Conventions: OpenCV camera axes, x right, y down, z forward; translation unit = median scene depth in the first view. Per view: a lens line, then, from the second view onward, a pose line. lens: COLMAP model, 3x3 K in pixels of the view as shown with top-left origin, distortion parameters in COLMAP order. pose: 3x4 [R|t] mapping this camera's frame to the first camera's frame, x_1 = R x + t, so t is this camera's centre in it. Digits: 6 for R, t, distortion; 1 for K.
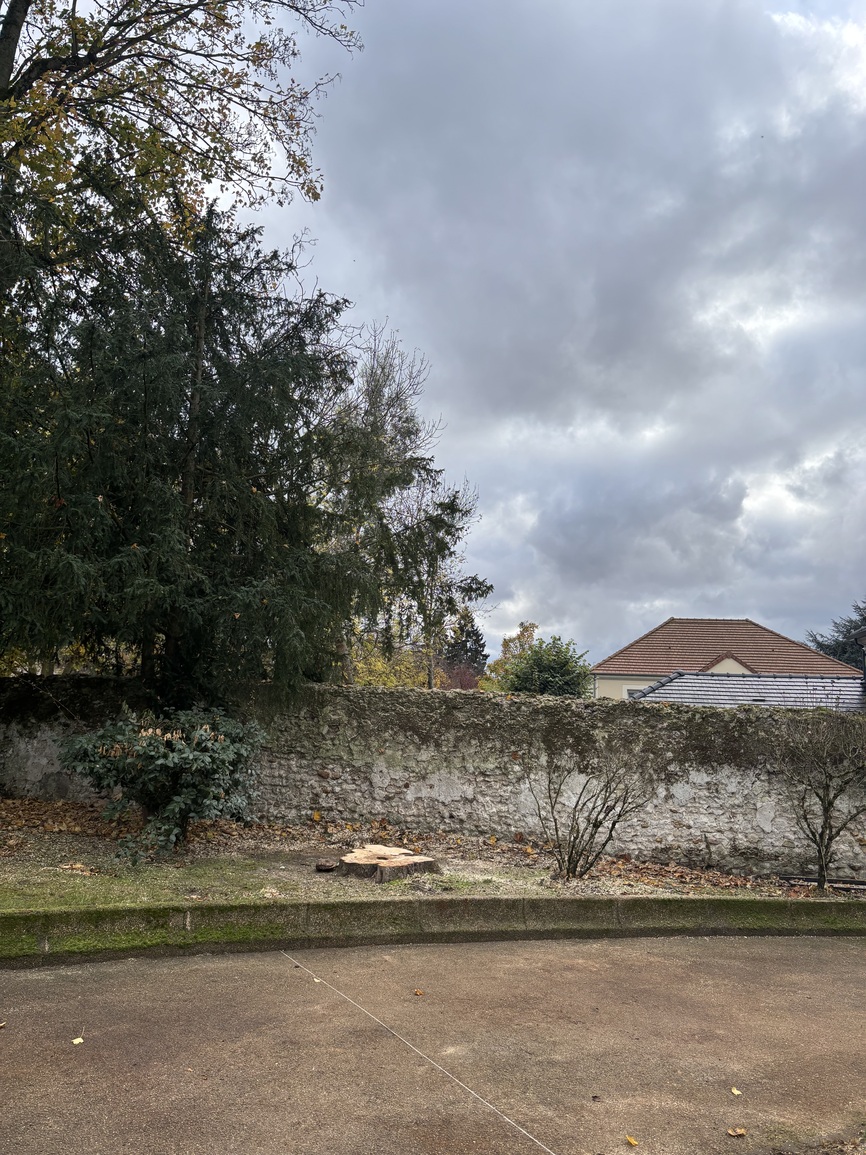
lens RADIAL K [[889.1, 0, 433.0], [0, 889.1, 577.5], [0, 0, 1]] dist [0.003492, -0.002027]
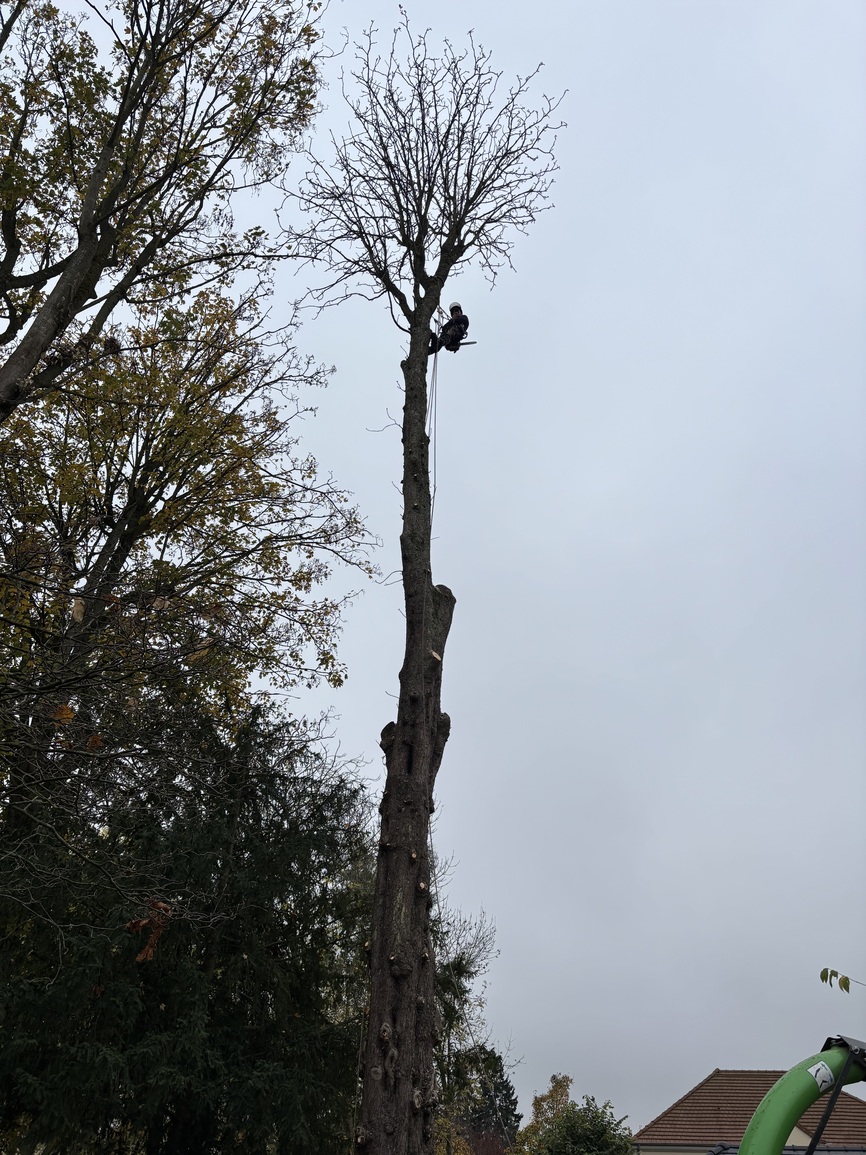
lens RADIAL K [[899.3, 0, 451.8], [0, 899.3, 555.8], [0, 0, 1]] dist [-0.003070, -0.015422]
pose [[0.999889, -0.014006, 0.005095, 0.013622], [0.014789, 0.890122, -0.455482, -0.030473], [0.001844, 0.455507, 0.890230, -0.146718]]
